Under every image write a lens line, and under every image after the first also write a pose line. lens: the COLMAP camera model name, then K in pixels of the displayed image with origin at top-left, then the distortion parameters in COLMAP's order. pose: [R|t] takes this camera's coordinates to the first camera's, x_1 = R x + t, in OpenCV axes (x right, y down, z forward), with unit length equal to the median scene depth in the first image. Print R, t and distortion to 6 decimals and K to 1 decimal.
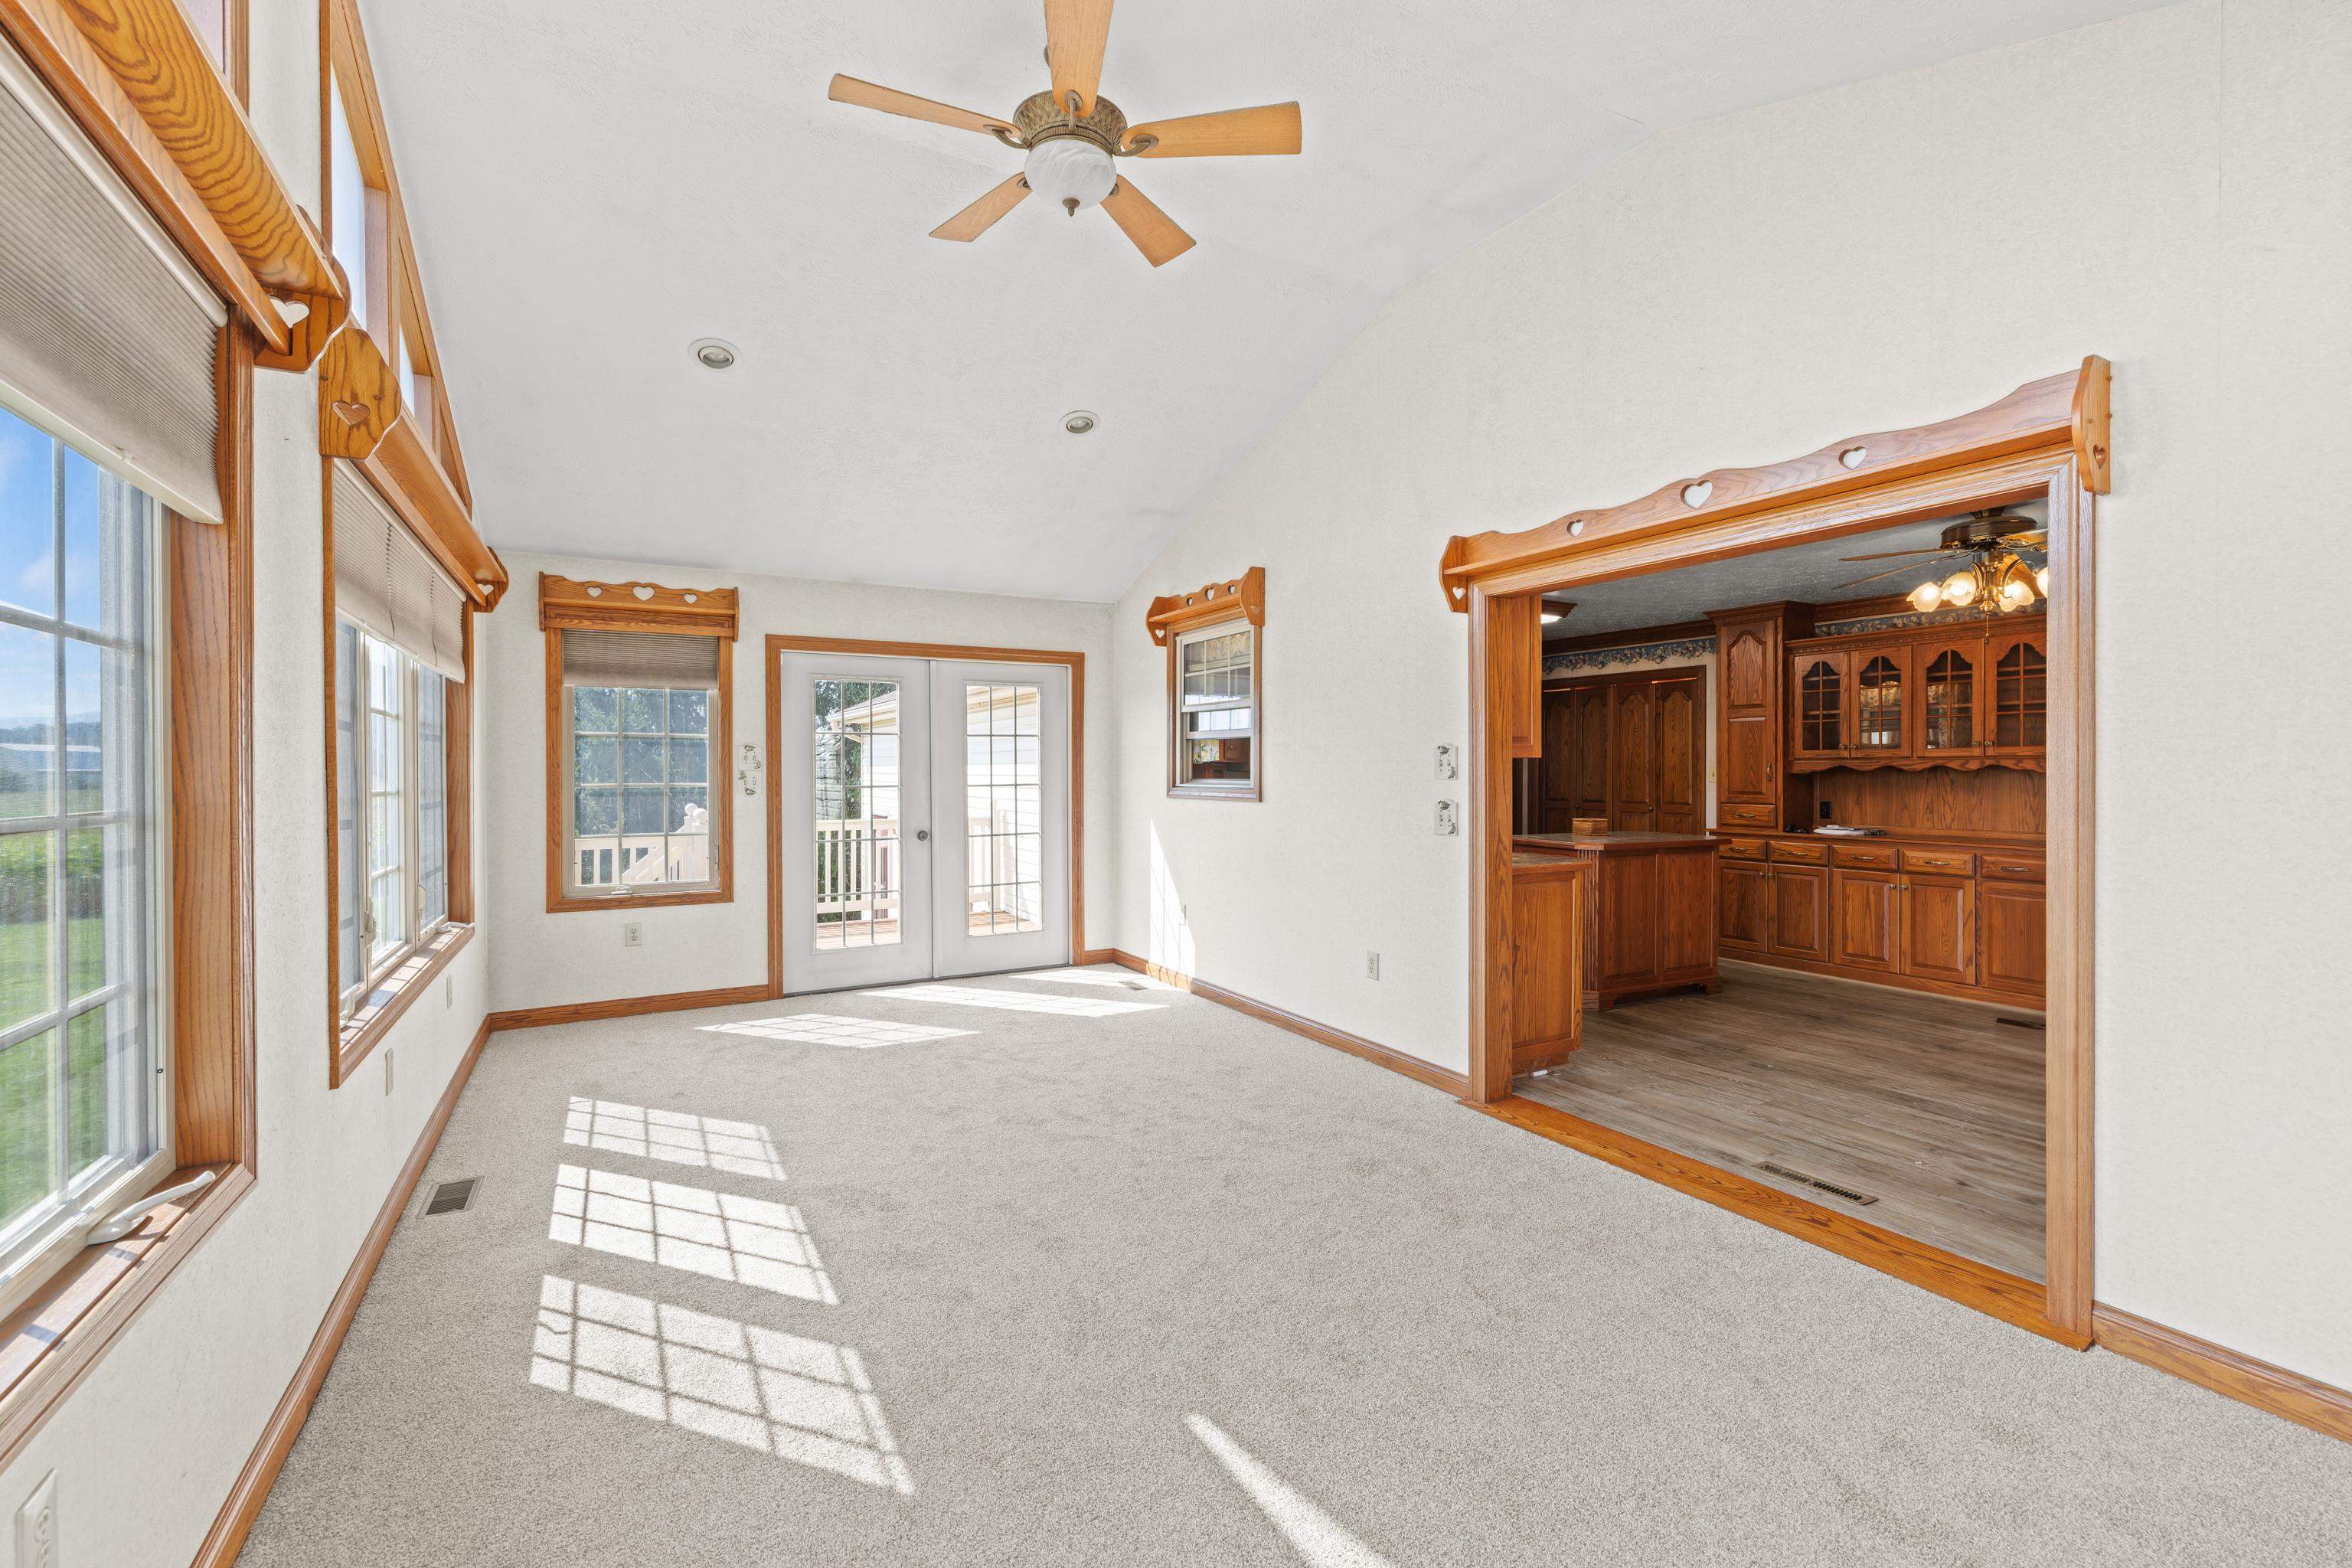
lens RADIAL K [[993.6, 0, 1179.1], [0, 993.6, 776.4], [0, 0, 1]] dist [0.000409, 0.000338]
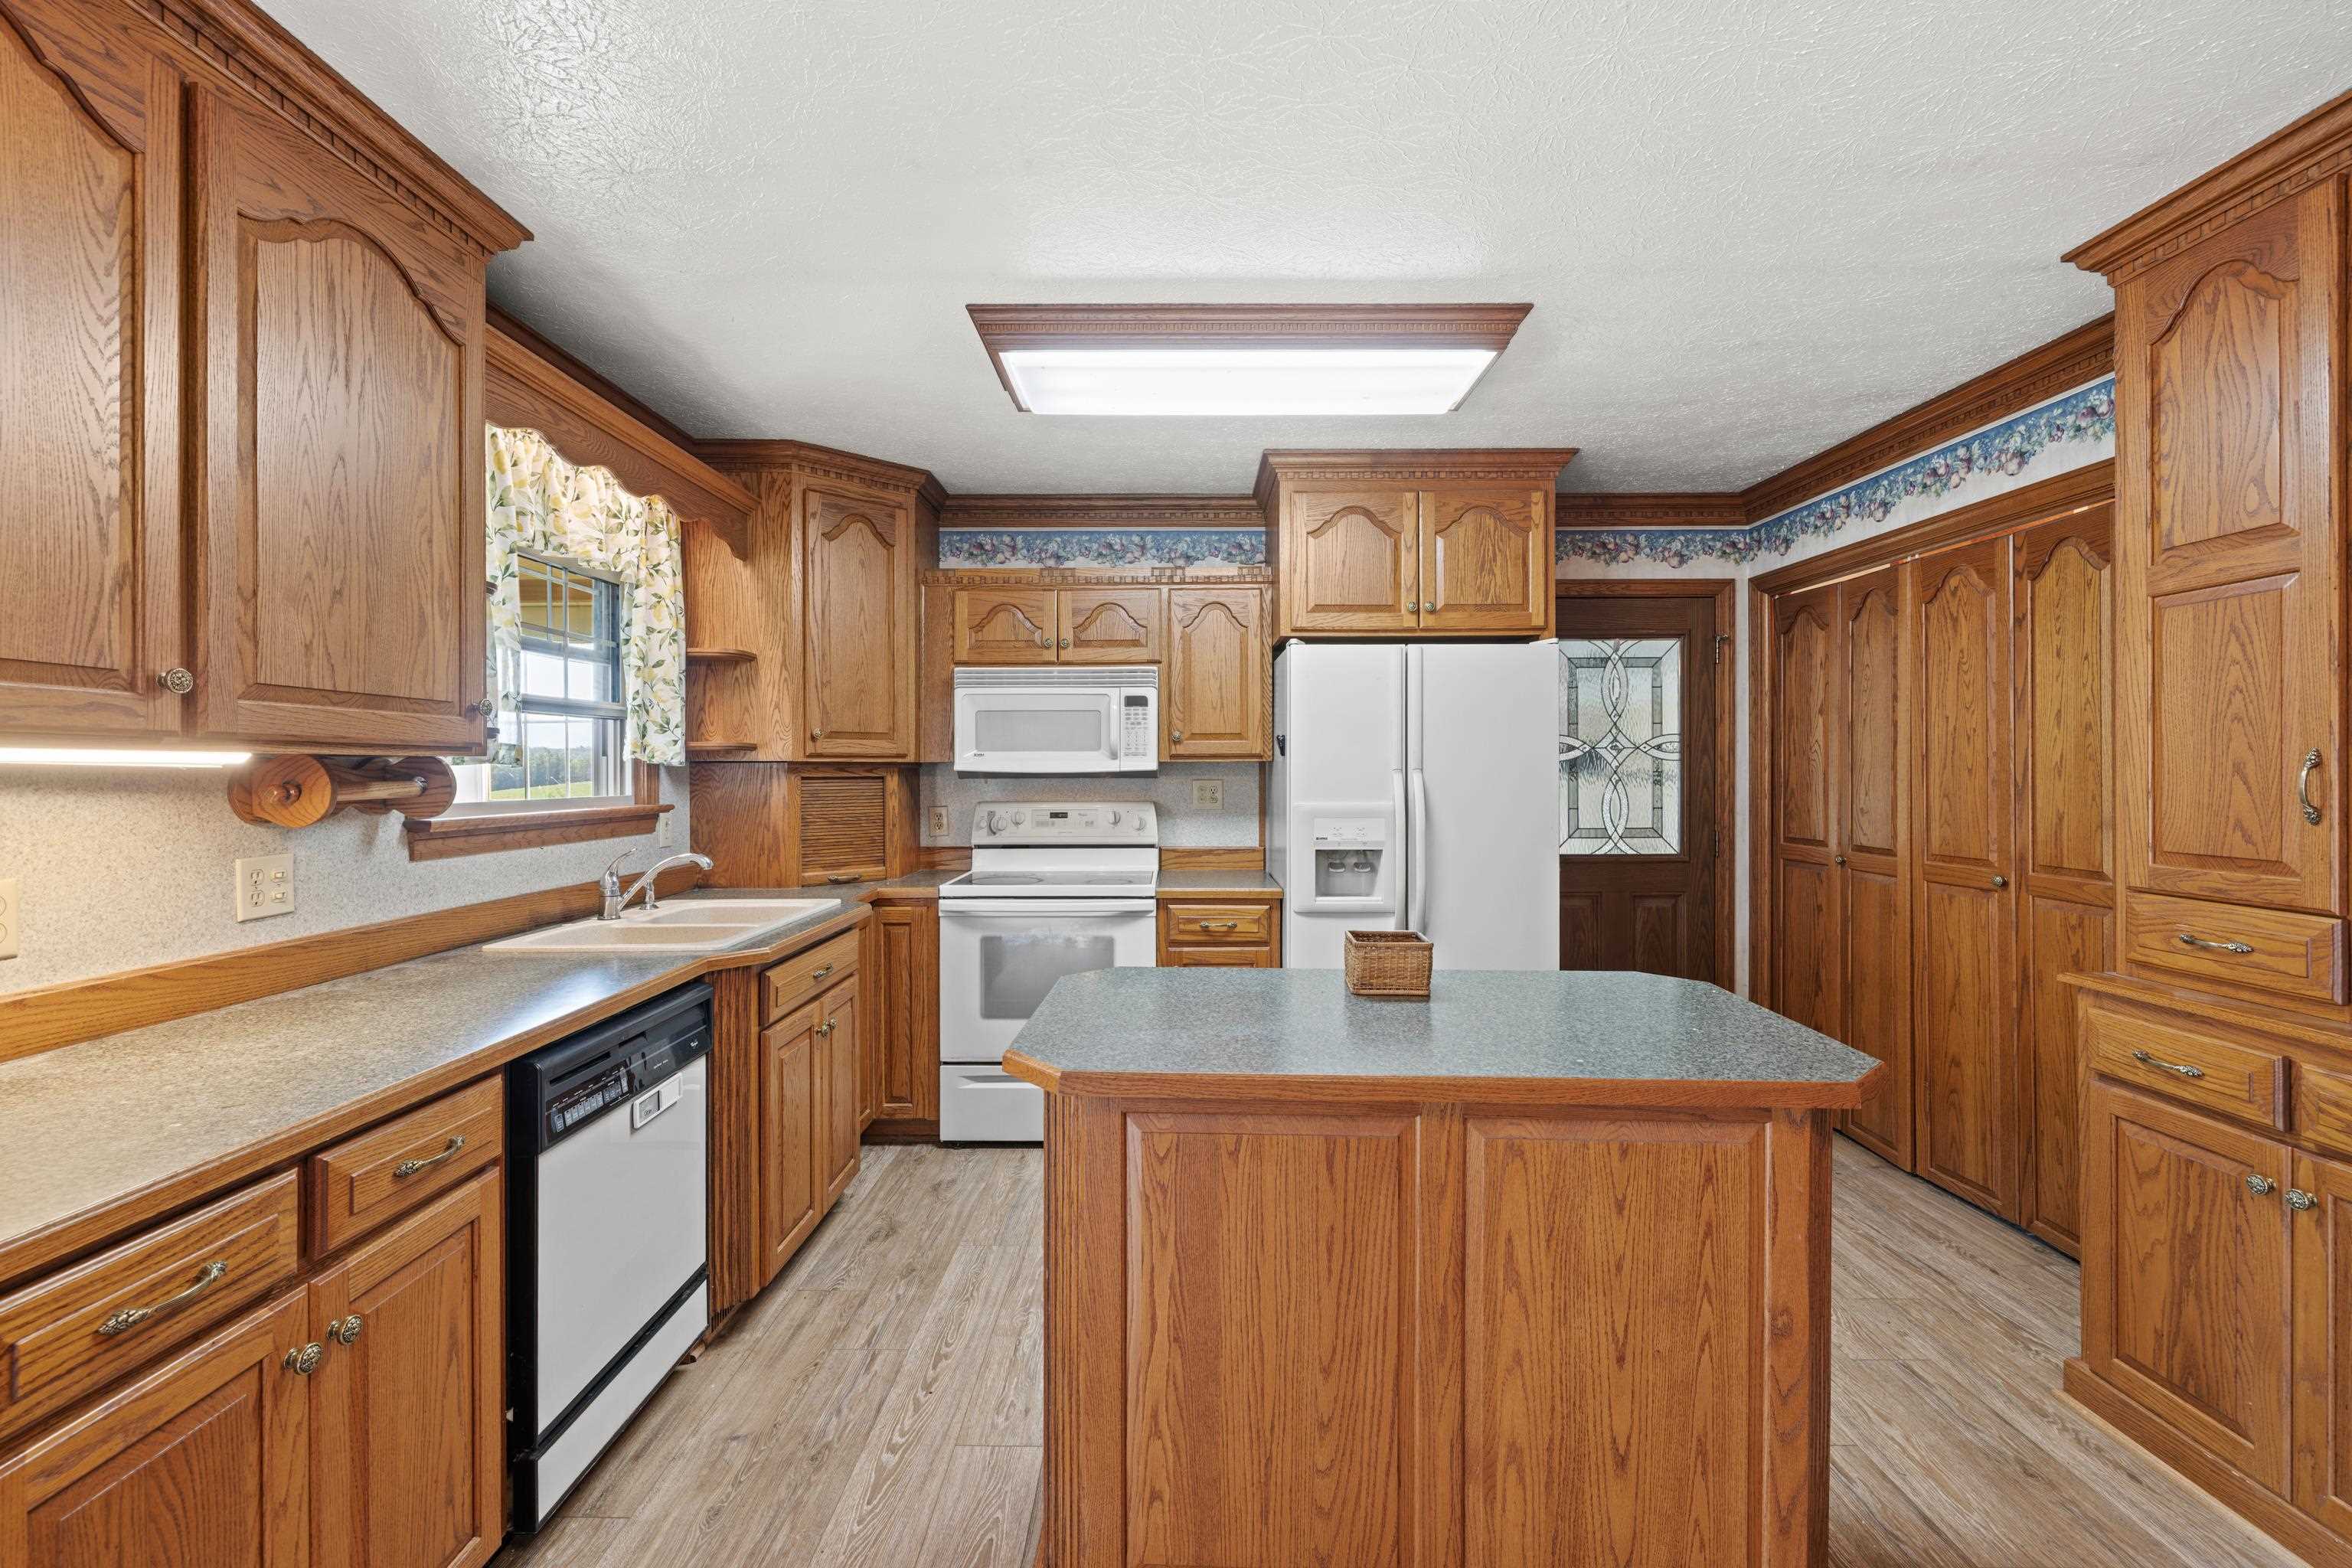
lens RADIAL K [[1001.8, 0, 1170.7], [0, 1001.8, 774.7], [0, 0, 1]] dist [0.000381, 0.000122]
pose [[0.869486, -0.000298, -0.493958, 0.596318], [0.000127, 1.000000, -0.000379, -0.009142], [0.493958, 0.000267, 0.869486, 0.808478]]
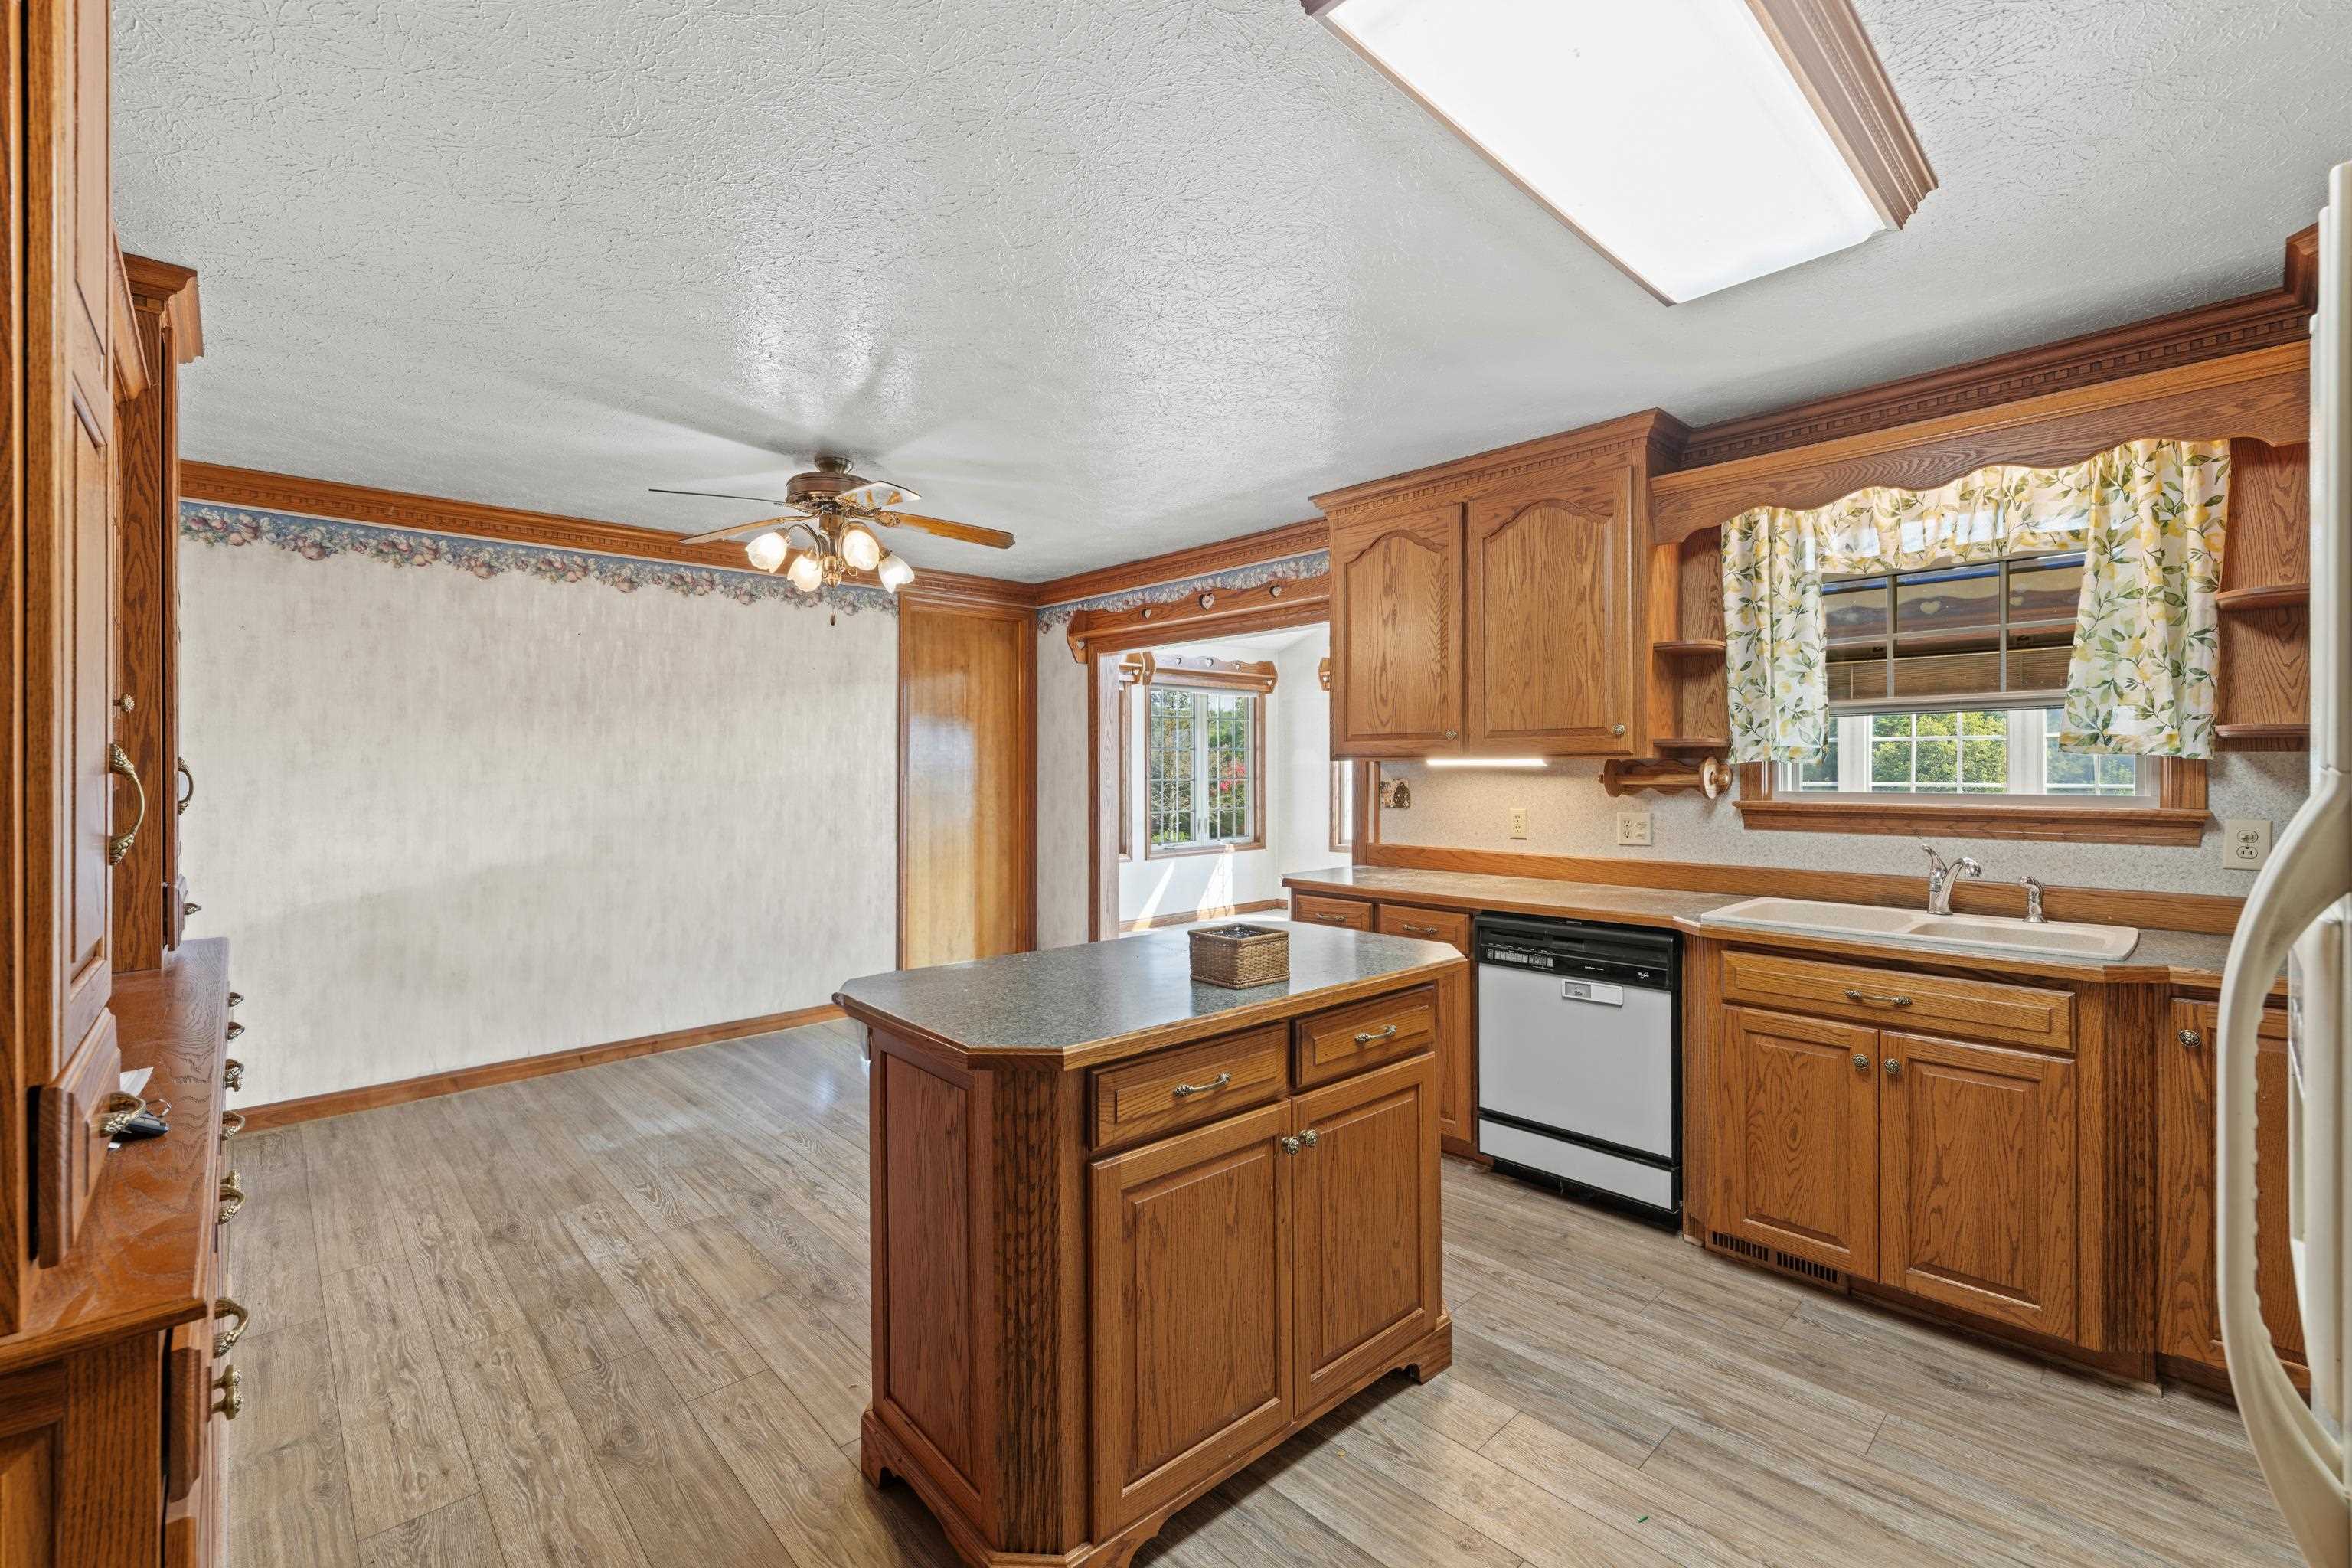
lens RADIAL K [[988.3, 0, 1177.2], [0, 988.3, 770.4], [0, 0, 1]] dist [0.001565, 0.000309]
pose [[-0.969243, 0.002602, -0.246092, 0.598710], [0.000907, 0.999975, 0.006999, -0.013531], [0.246104, 0.006560, -0.969221, 1.532534]]
